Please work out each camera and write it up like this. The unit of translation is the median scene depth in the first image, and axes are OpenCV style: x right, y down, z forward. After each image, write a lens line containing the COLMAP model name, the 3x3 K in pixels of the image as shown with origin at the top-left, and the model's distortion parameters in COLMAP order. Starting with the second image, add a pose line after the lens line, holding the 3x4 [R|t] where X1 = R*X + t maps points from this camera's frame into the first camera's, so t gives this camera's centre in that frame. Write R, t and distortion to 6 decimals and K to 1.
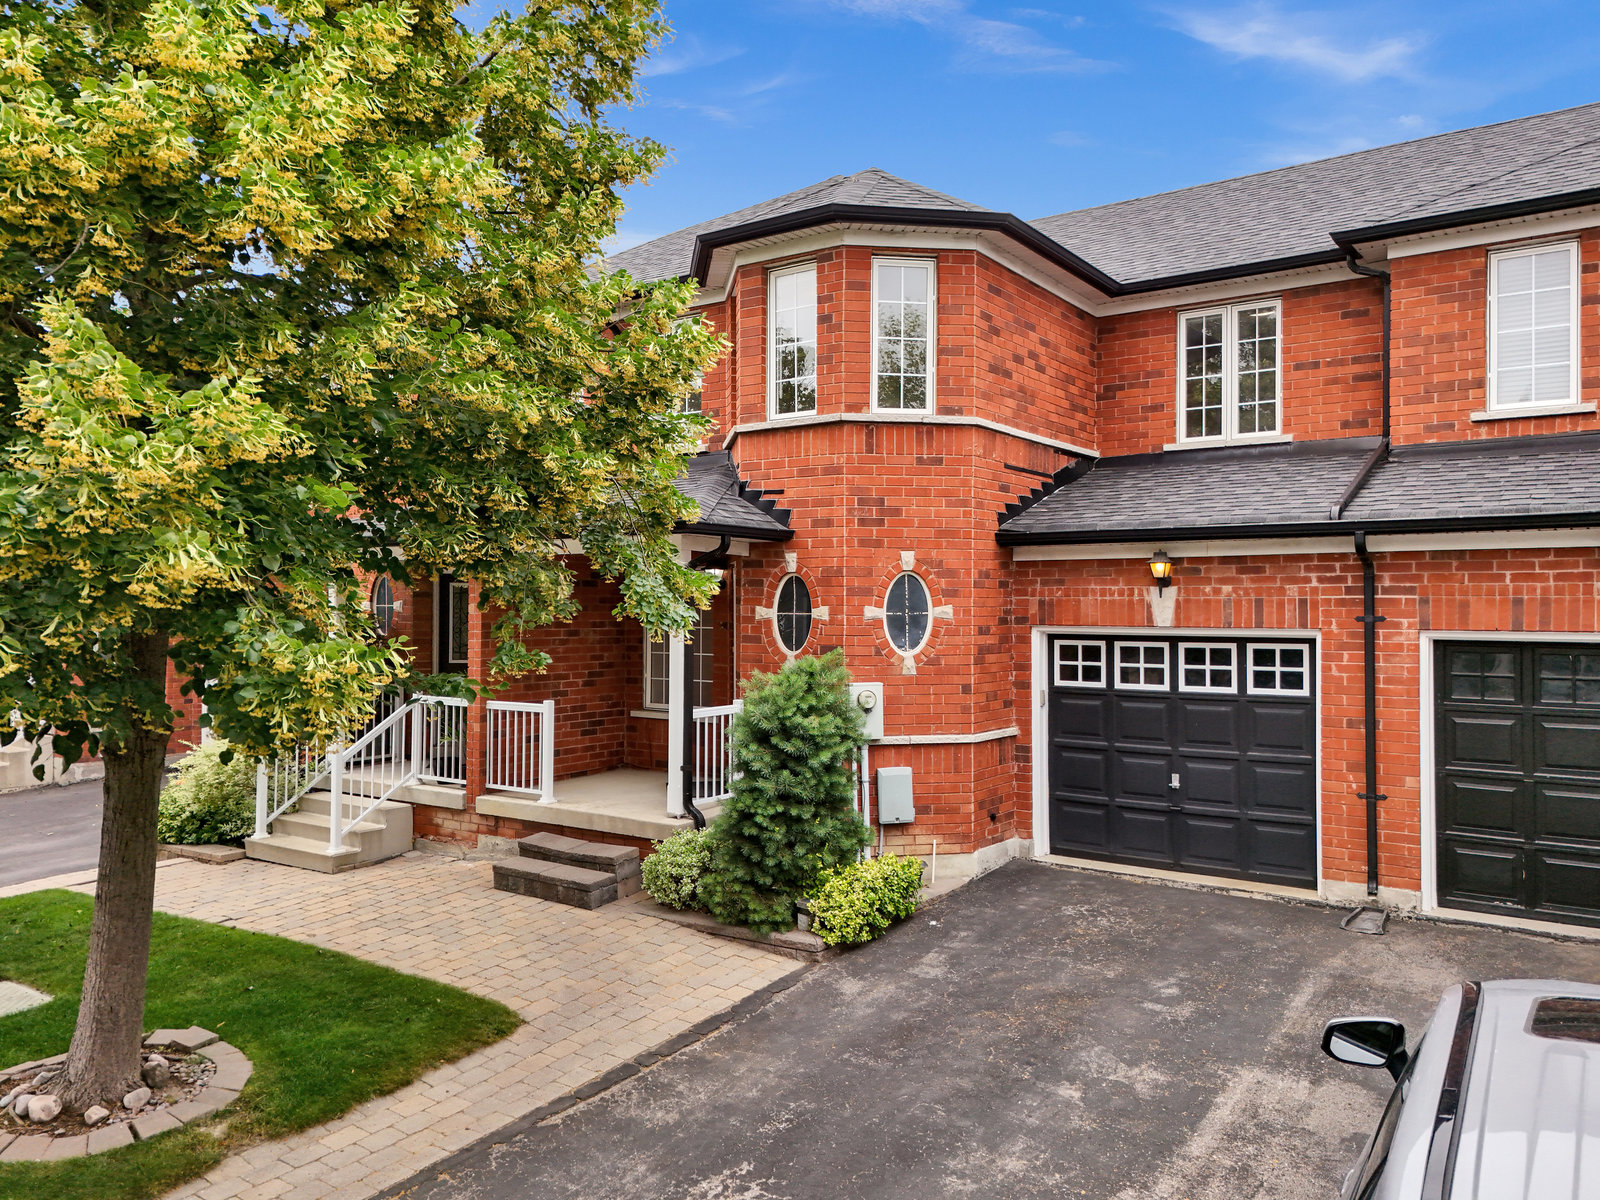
lens RADIAL K [[1170.9, 0, 810.3], [0, 1170.9, 601.9], [0, 0, 1]] dist [0.076766, -0.066672]
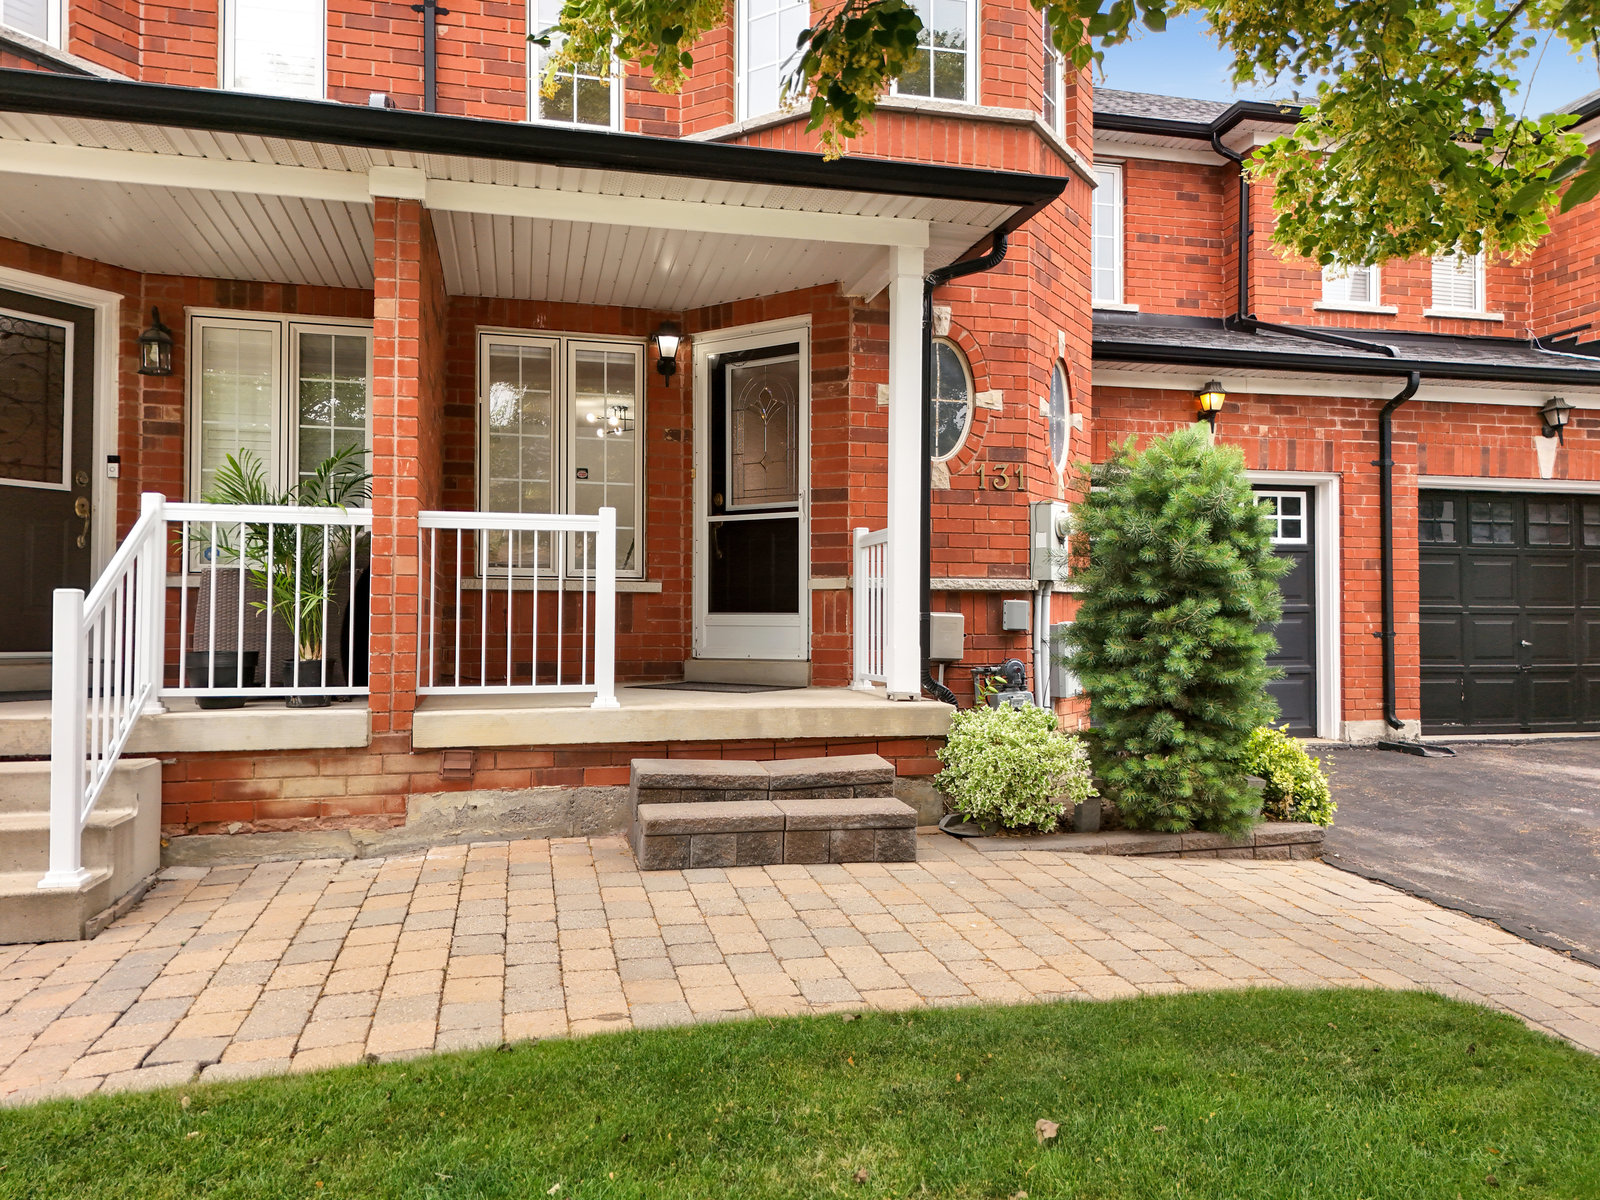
lens RADIAL K [[1170.9, 0, 802.3], [0, 1170.9, 596.4], [0, 0, 1]] dist [0.076766, -0.066672]
pose [[0.660191, 0.019124, 0.750855, -0.592301], [-0.003108, 0.999737, -0.022731, 0.144089], [-0.751092, 0.012673, 0.660076, 0.645799]]
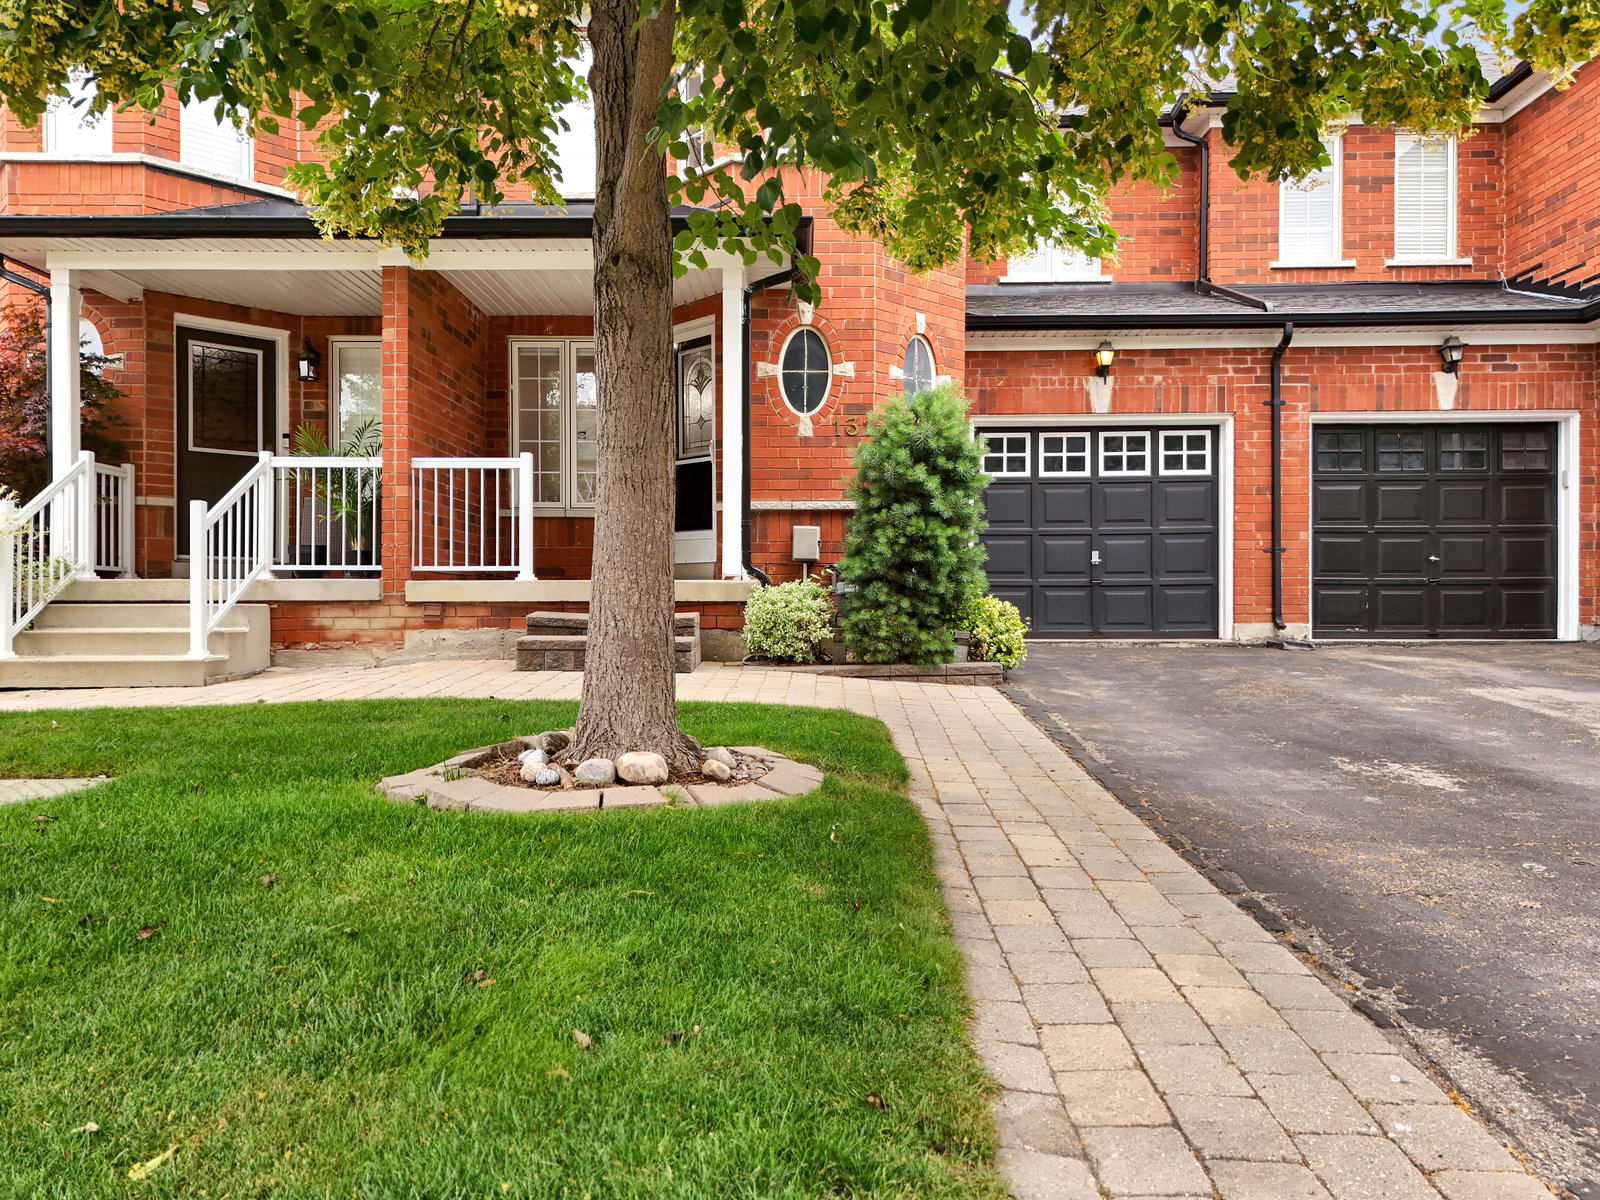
lens RADIAL K [[1170.9, 0, 806.2], [0, 1170.9, 594.5], [0, 0, 1]] dist [0.076766, -0.066672]
pose [[0.828882, 0.000760, 0.559424, -0.552598], [0.000132, 0.999999, -0.001553, 0.195261], [-0.559424, 0.001361, 0.828880, 0.248134]]
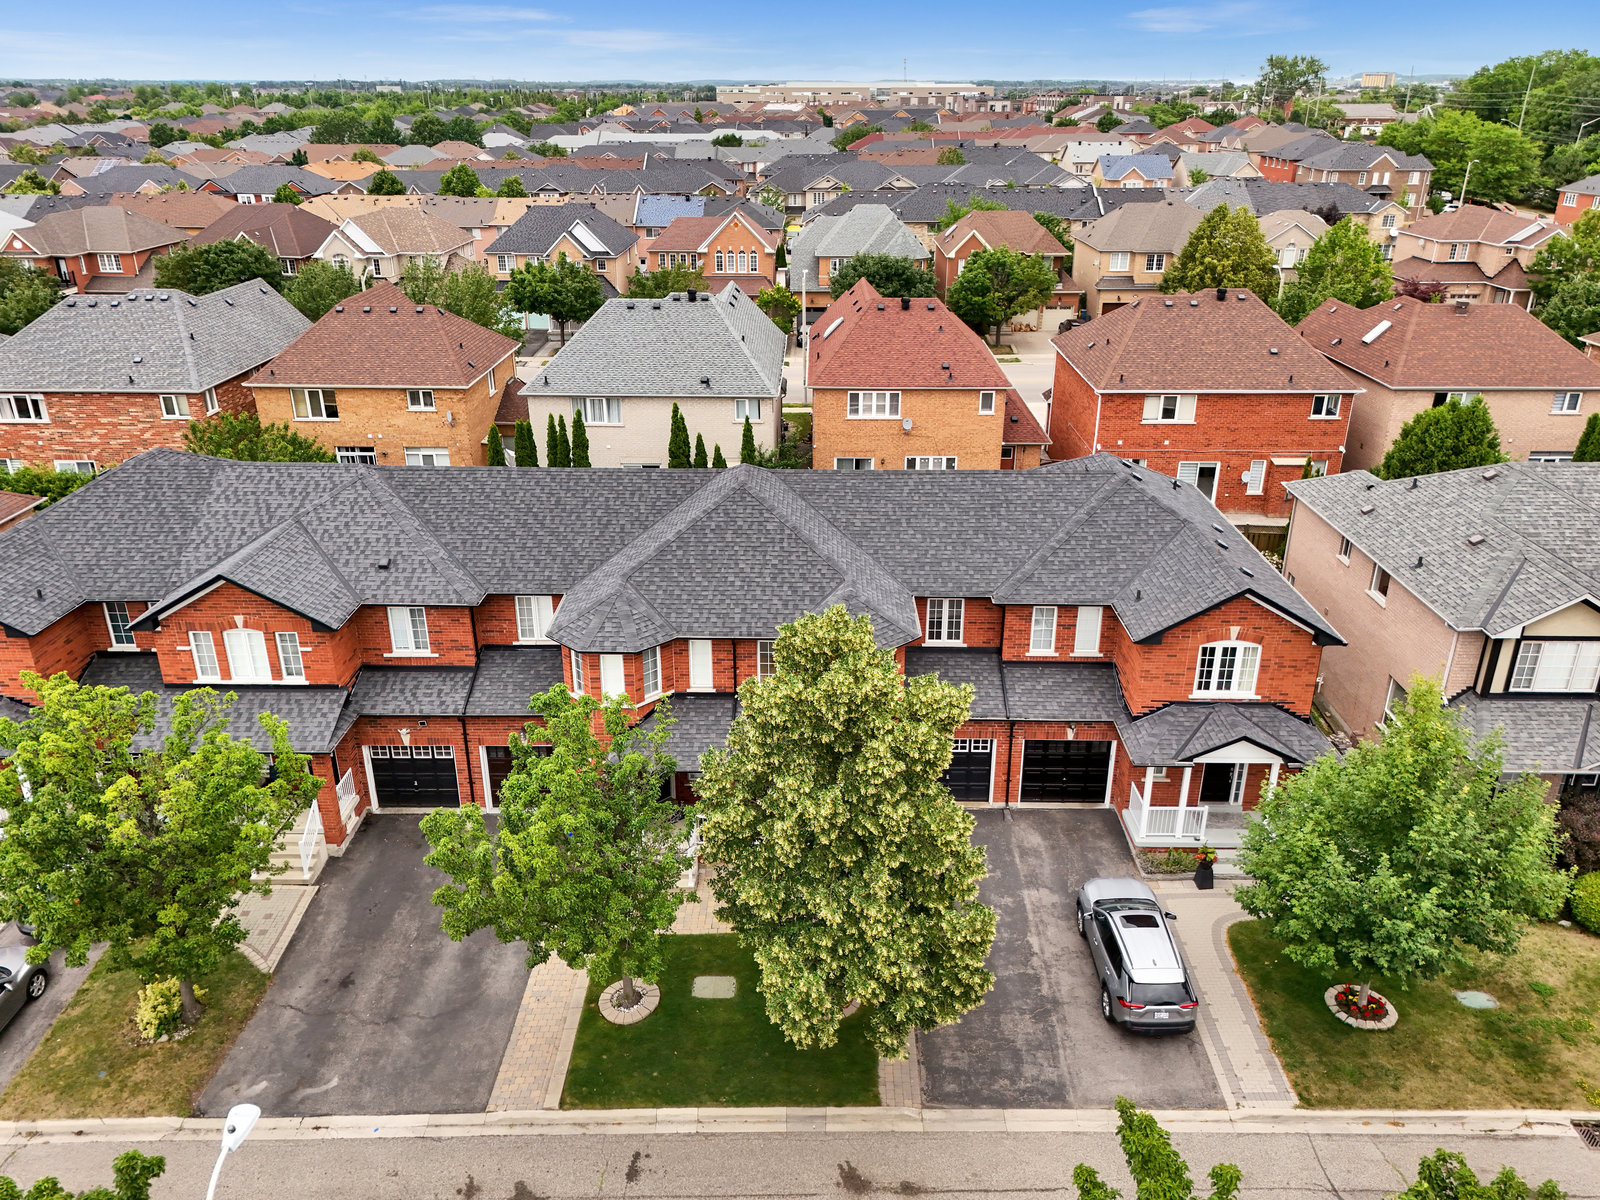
lens RADIAL K [[1170.9, 0, 797.3], [0, 1170.9, 598.8], [0, 0, 1]] dist [0.076766, -0.066672]
pose [[0.827626, -0.225671, 0.513914, -1.572479], [0.002748, 0.917230, 0.398349, -1.581503], [-0.561273, -0.328272, 0.759744, -1.023470]]
